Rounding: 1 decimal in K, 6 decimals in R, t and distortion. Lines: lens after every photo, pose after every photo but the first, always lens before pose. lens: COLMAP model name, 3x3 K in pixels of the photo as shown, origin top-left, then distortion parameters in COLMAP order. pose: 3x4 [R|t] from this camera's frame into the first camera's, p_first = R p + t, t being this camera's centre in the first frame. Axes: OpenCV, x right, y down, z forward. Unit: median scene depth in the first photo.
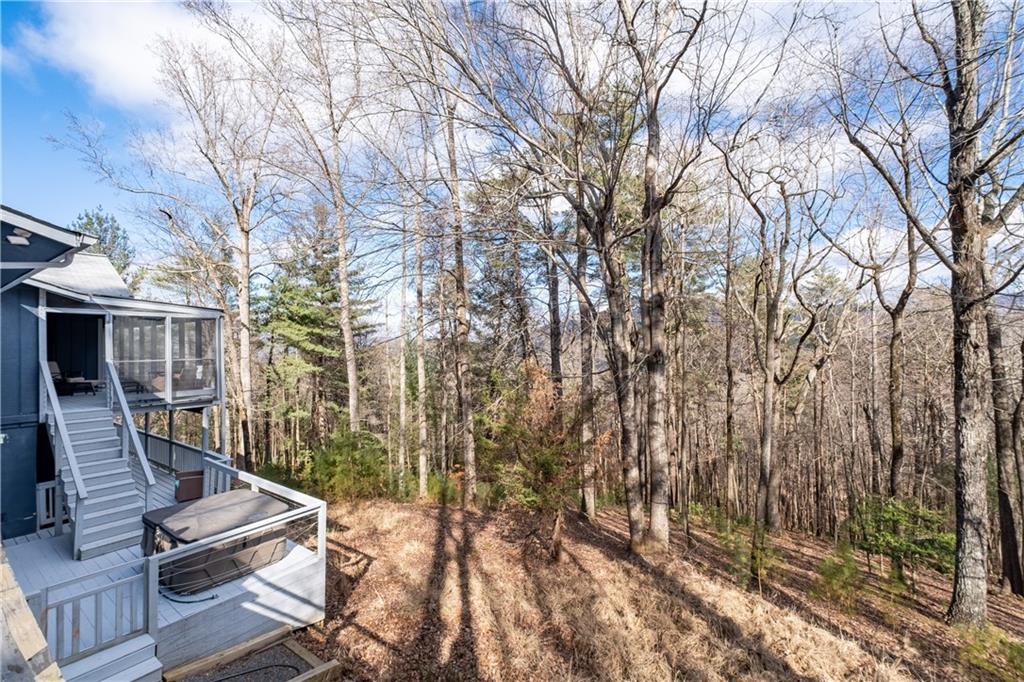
lens RADIAL K [[432.8, 0, 512.0], [0, 432.8, 341.0], [0, 0, 1]] dist [-0.001488, 0.000216]
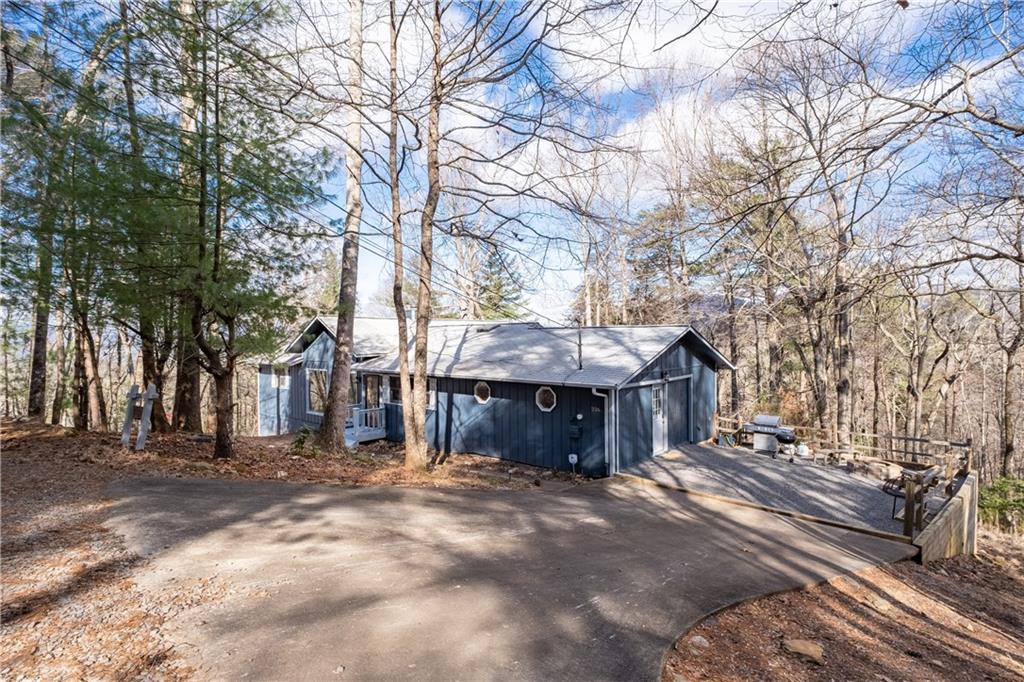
lens RADIAL K [[489.4, 0, 512.0], [0, 489.4, 341.0], [0, 0, 1]] dist [-0.001147, -0.000213]
pose [[0.993238, 0.006186, -0.115928, -0.608419], [-0.003683, 0.999756, 0.021788, -0.140316], [0.116034, -0.021214, 0.993019, -0.861530]]
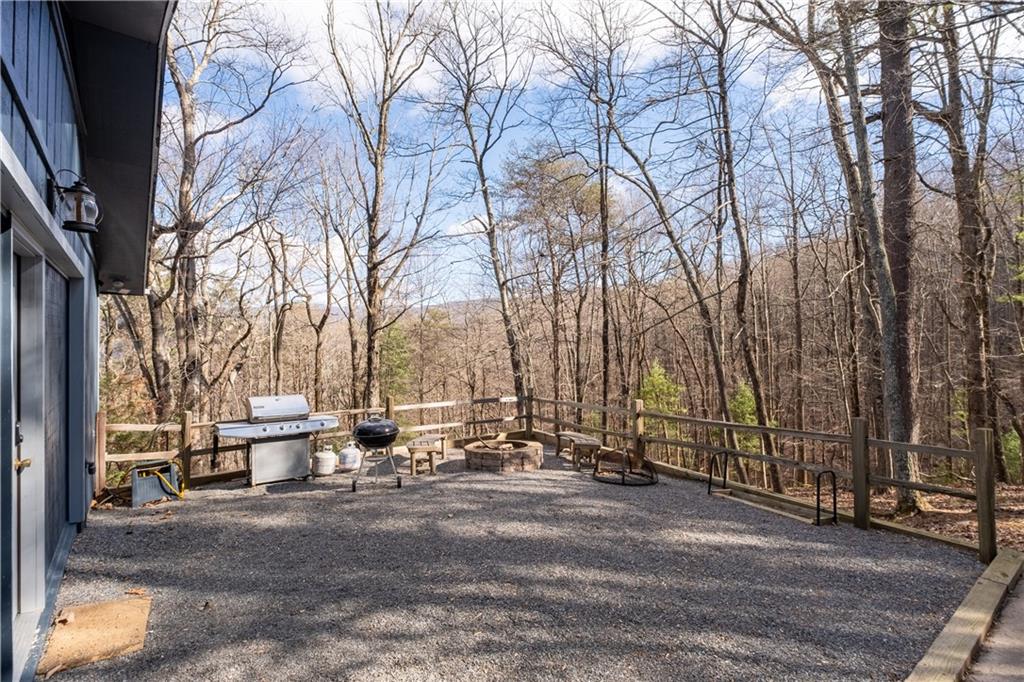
lens RADIAL K [[489.4, 0, 512.0], [0, 489.4, 341.0], [0, 0, 1]] dist [-0.001147, -0.000213]
pose [[0.310428, 0.012564, 0.950514, -0.547310], [-0.012413, 0.999881, -0.009163, -0.019136], [-0.950516, -0.008955, 0.310547, -0.162155]]
